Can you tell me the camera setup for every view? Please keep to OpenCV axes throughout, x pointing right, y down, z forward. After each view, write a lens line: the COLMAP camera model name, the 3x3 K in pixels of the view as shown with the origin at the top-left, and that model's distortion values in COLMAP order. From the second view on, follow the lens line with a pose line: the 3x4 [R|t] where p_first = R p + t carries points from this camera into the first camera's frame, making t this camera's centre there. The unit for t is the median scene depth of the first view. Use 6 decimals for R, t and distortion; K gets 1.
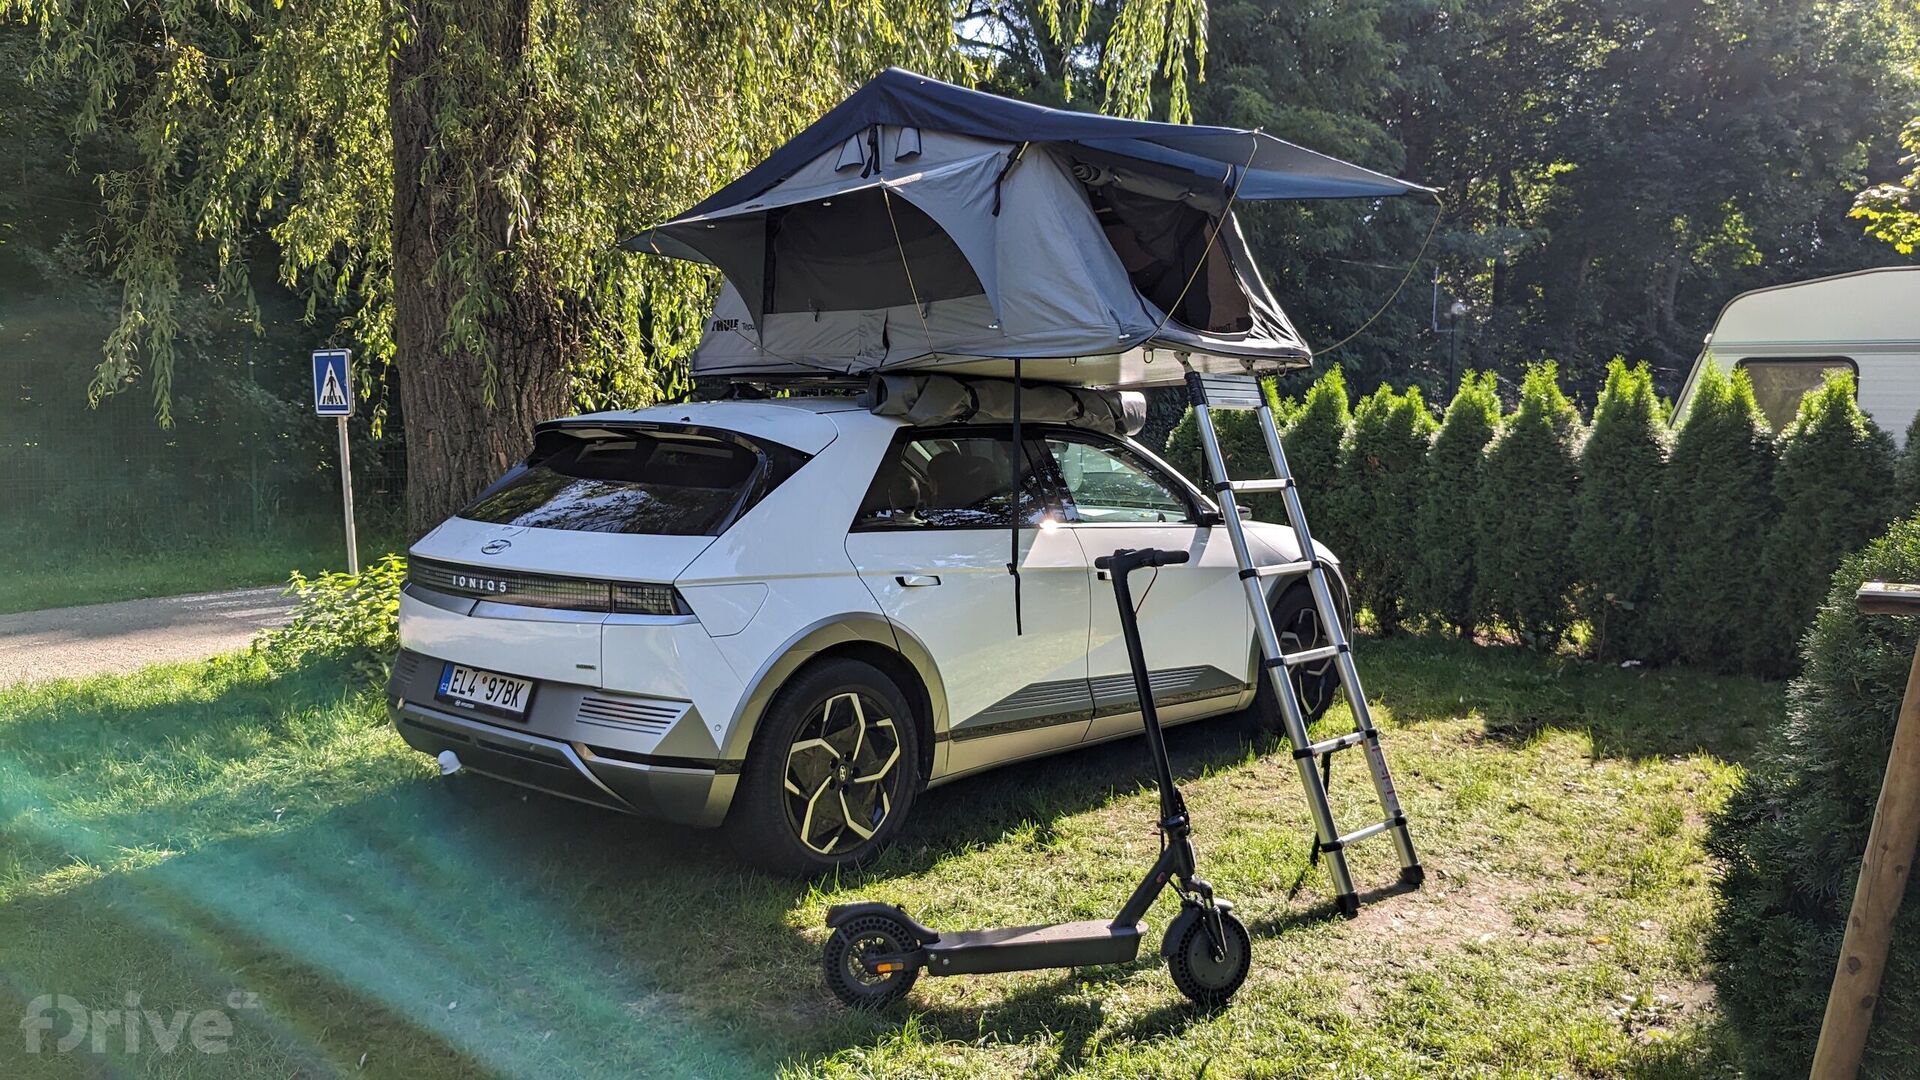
lens RADIAL K [[1523.2, 0, 957.2], [0, 1523.2, 537.4], [0, 0, 1]] dist [0.049532, -0.077234]
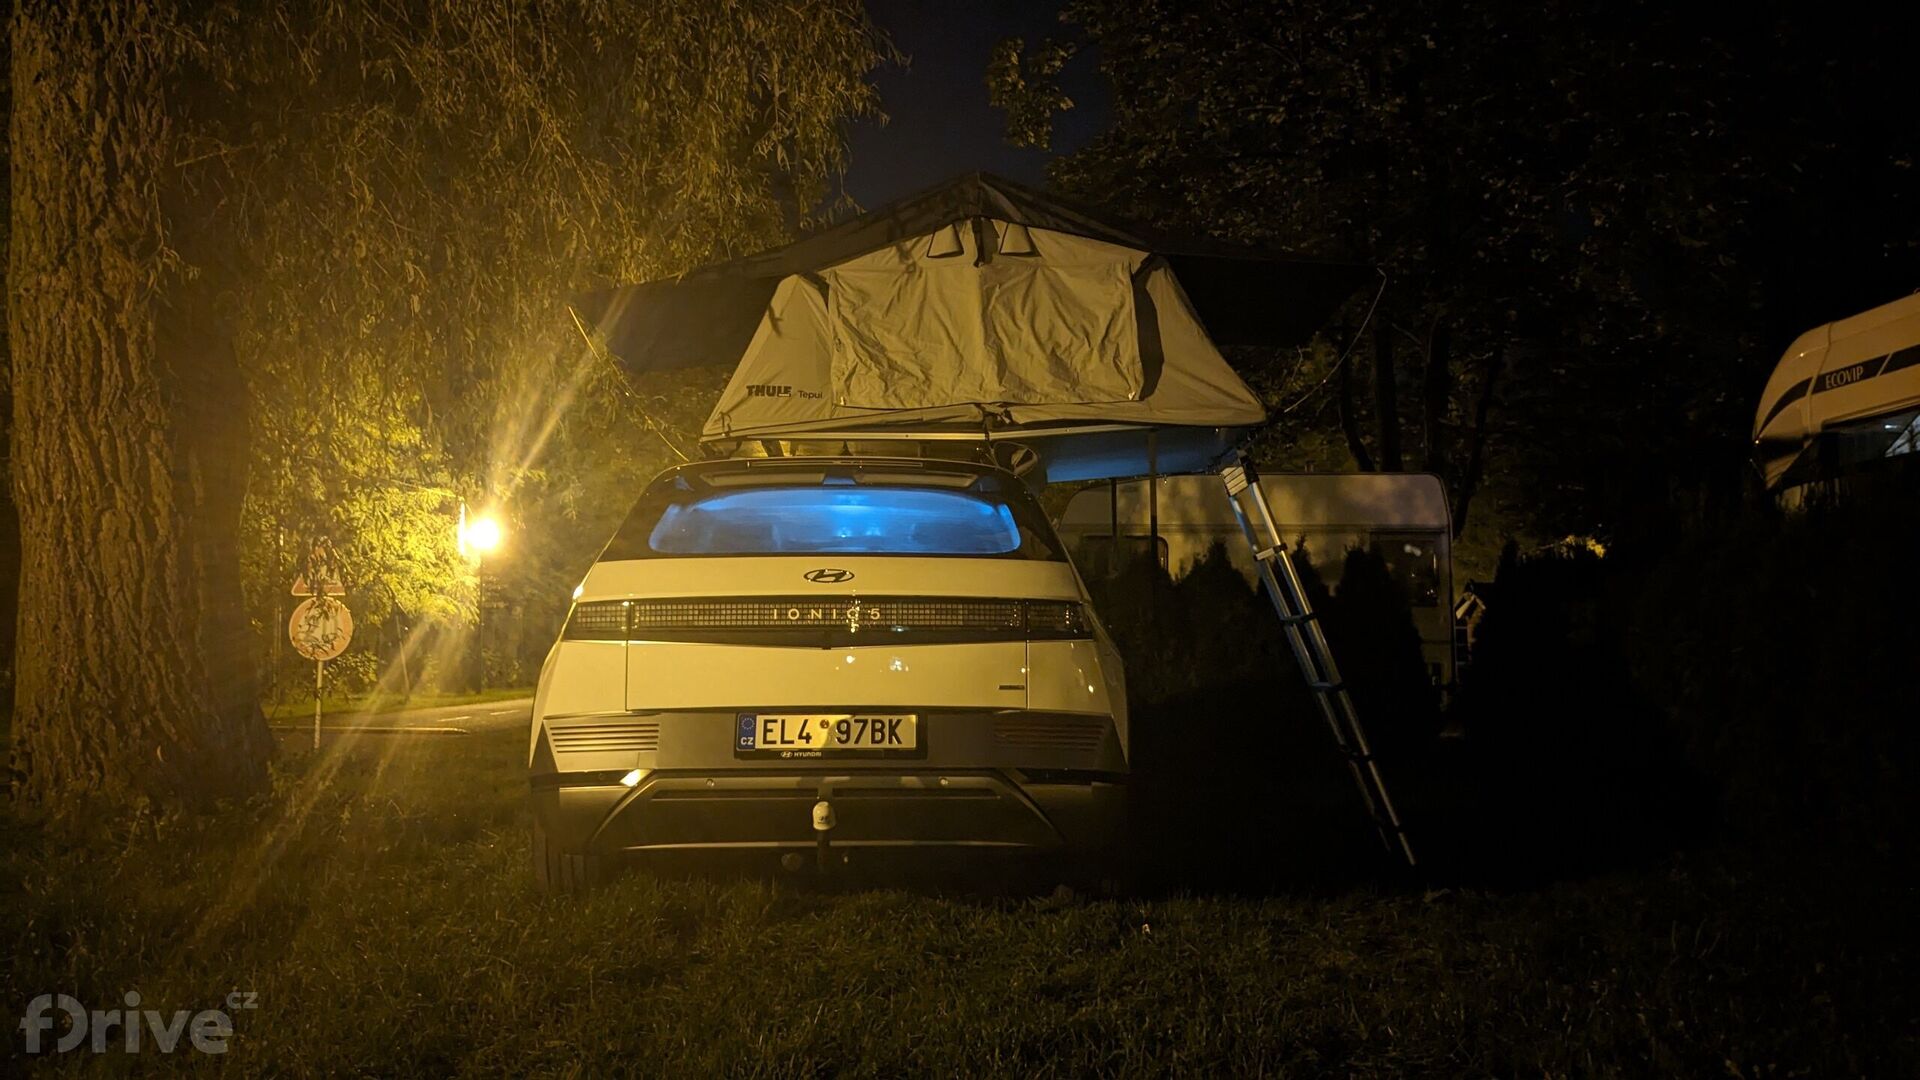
lens RADIAL K [[1523.2, 0, 956.7], [0, 1523.2, 542.5], [0, 0, 1]] dist [0.049532, -0.077234]
pose [[0.729925, 0.046326, 0.681956, -0.834161], [0.063980, 0.988690, -0.135644, 0.110301], [-0.680527, 0.142642, 0.718705, 0.287972]]
